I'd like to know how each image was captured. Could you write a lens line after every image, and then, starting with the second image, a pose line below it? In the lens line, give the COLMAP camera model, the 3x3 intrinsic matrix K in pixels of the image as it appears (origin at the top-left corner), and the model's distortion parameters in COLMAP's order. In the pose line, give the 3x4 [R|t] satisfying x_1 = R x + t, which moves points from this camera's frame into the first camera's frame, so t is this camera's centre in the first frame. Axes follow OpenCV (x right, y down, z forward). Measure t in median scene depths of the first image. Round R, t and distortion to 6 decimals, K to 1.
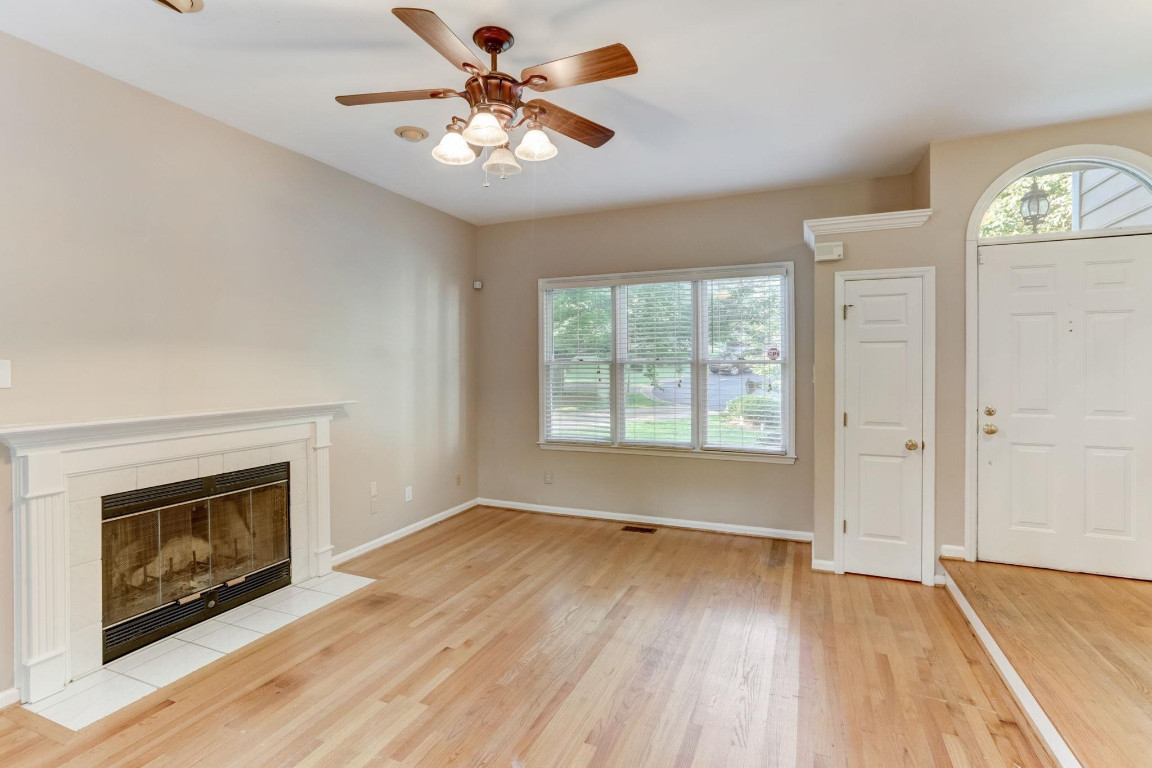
lens RADIAL K [[546.4, 0, 571.5], [0, 546.4, 362.1], [0, 0, 1]] dist [-0.020357, 0.012072]
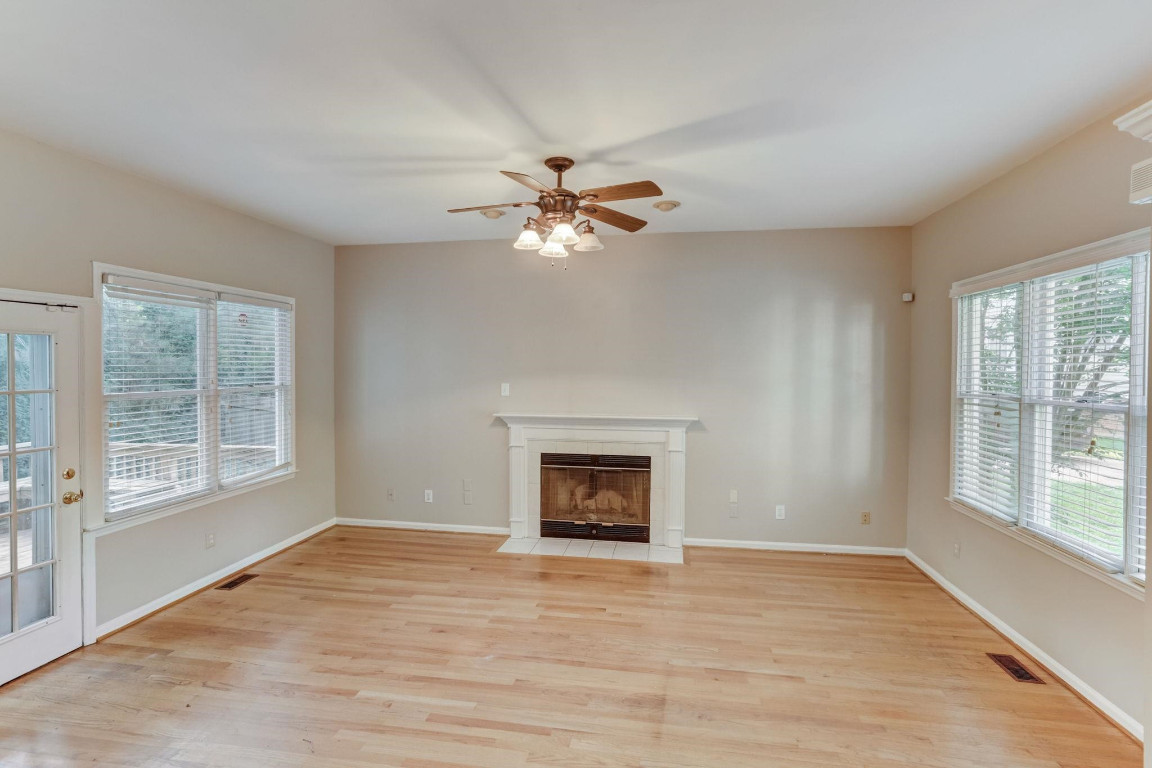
lens RADIAL K [[547.2, 0, 578.1], [0, 547.2, 368.2], [0, 0, 1]] dist [-0.024049, 0.012658]
pose [[0.243480, 0.011915, -0.969833, 0.834949], [-0.001908, 0.999928, 0.011805, -0.064993], [0.969904, -0.001024, 0.243486, 0.487422]]
